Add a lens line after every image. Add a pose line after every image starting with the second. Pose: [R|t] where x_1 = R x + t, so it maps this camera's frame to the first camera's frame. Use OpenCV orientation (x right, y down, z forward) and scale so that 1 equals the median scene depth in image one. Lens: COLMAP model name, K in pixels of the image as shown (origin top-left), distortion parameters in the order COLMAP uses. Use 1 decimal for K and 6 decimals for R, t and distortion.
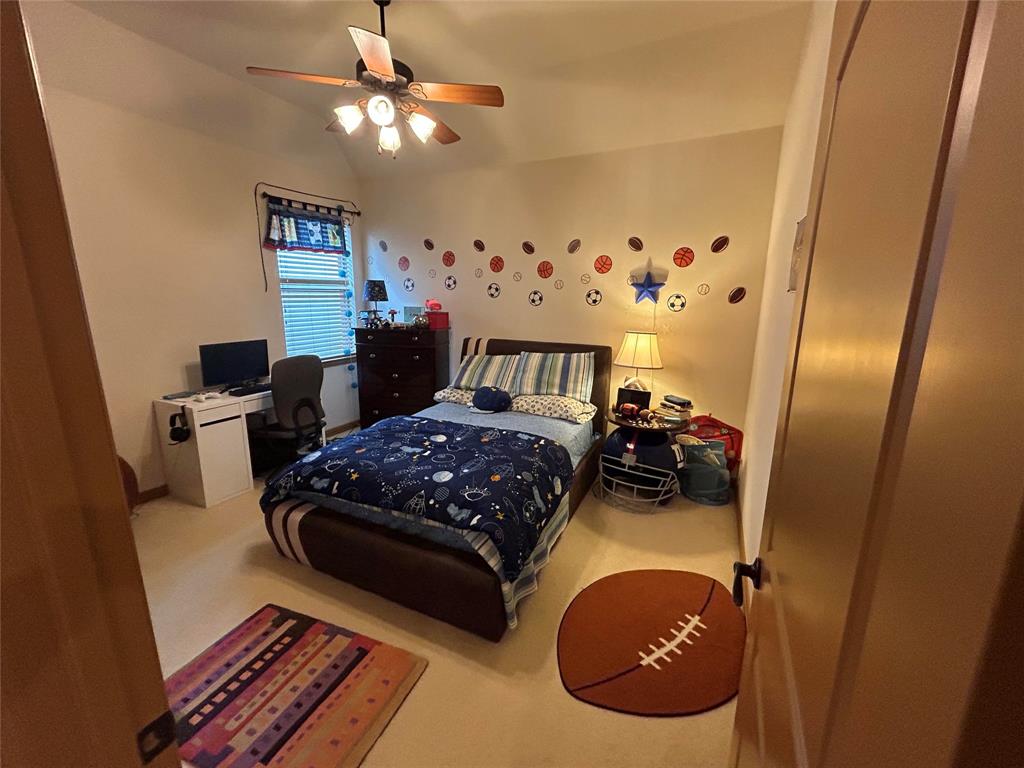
lens RADIAL K [[415.5, 0, 511.1], [0, 415.5, 382.0], [0, 0, 1]] dist [-0.003487, 0.001292]
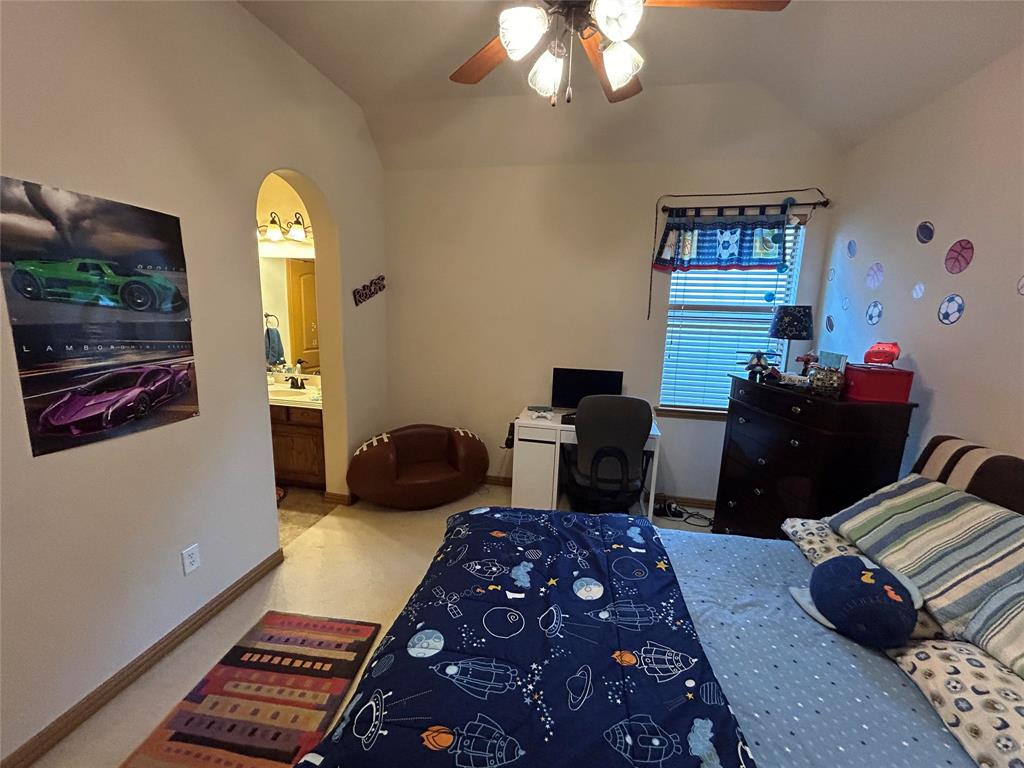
lens RADIAL K [[415.5, 0, 510.0], [0, 415.5, 380.8], [0, 0, 1]] dist [-0.003487, 0.001292]
pose [[0.258822, 0.162516, -0.952155, 0.198438], [-0.226024, 0.968567, 0.103878, -0.117903], [0.939108, 0.188324, 0.287419, 0.500981]]
